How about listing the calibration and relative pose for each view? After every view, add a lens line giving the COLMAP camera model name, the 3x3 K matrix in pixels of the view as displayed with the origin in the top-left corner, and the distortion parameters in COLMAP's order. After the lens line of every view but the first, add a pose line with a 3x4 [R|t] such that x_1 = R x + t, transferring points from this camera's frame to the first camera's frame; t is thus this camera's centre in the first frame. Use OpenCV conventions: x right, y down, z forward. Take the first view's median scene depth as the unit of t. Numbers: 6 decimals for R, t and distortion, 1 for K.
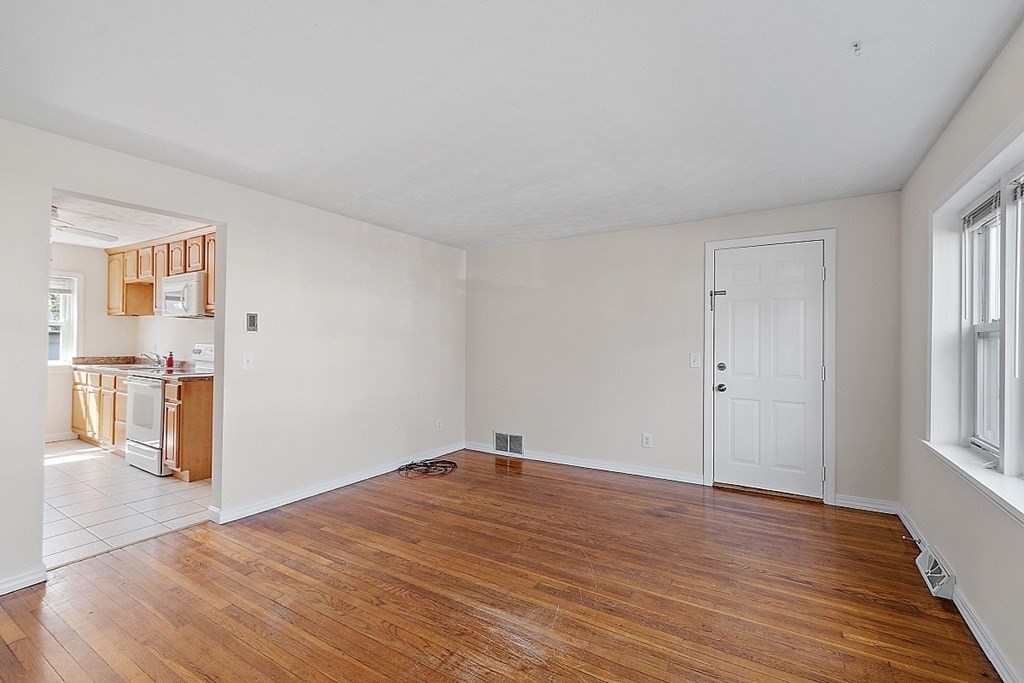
lens RADIAL K [[448.9, 0, 498.4], [0, 448.9, 335.1], [0, 0, 1]] dist [0.000693, -0.000399]
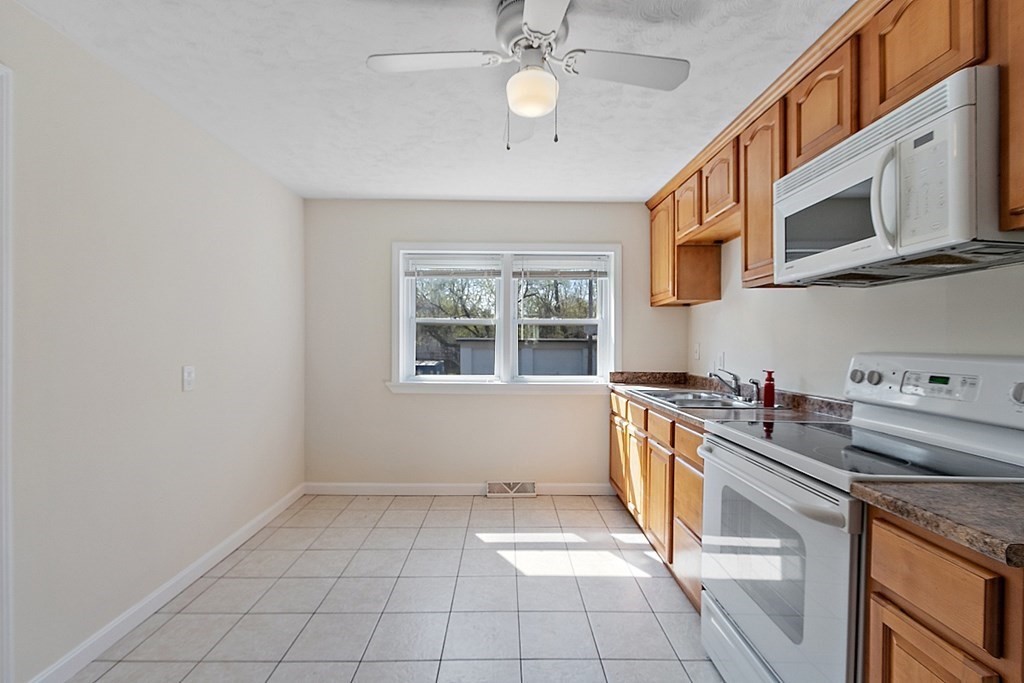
lens RADIAL K [[448.9, 0, 513.7], [0, 448.9, 342.8], [0, 0, 1]] dist [0.000693, -0.000399]
pose [[0.553117, -0.007384, -0.833071, -0.698398], [0.010075, 0.999947, -0.002174, 0.009744], [0.833043, -0.007191, 0.553162, 0.759452]]
